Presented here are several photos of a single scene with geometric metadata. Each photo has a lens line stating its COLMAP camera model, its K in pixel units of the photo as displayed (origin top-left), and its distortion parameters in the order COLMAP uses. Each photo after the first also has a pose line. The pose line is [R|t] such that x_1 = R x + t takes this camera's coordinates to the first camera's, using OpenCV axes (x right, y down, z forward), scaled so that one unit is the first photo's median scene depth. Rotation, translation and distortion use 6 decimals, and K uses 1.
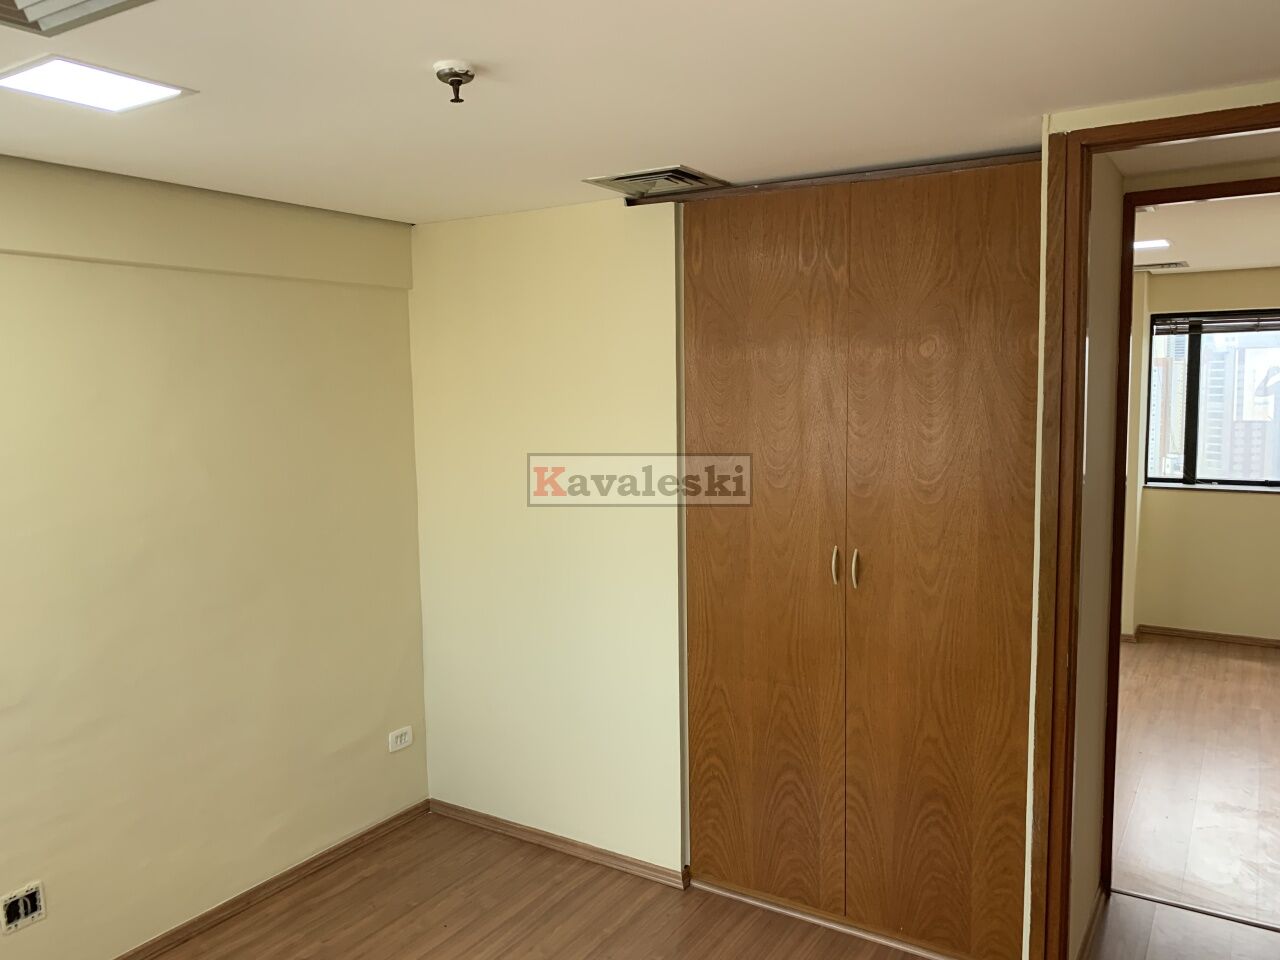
lens RADIAL K [[976.4, 0, 641.4], [0, 976.4, 480.7], [0, 0, 1]] dist [0.024604, -0.036089]
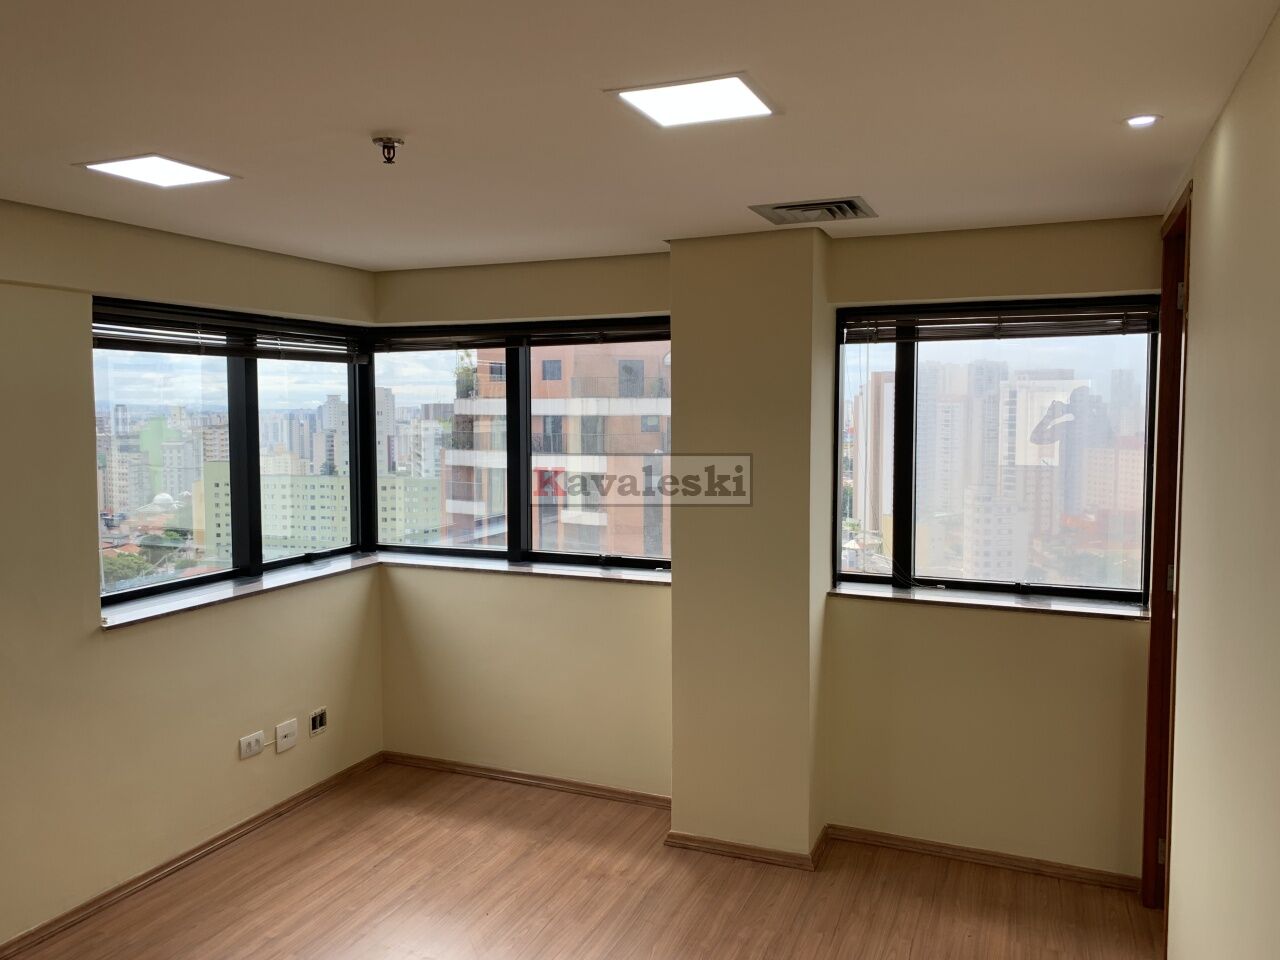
lens RADIAL K [[976.4, 0, 626.1], [0, 976.4, 468.3], [0, 0, 1]] dist [0.024604, -0.036089]
pose [[0.988089, 0.004758, 0.153809, 0.241257], [0.001835, 0.999086, -0.042697, -0.036712], [-0.153871, 0.042471, 0.987178, 0.345452]]
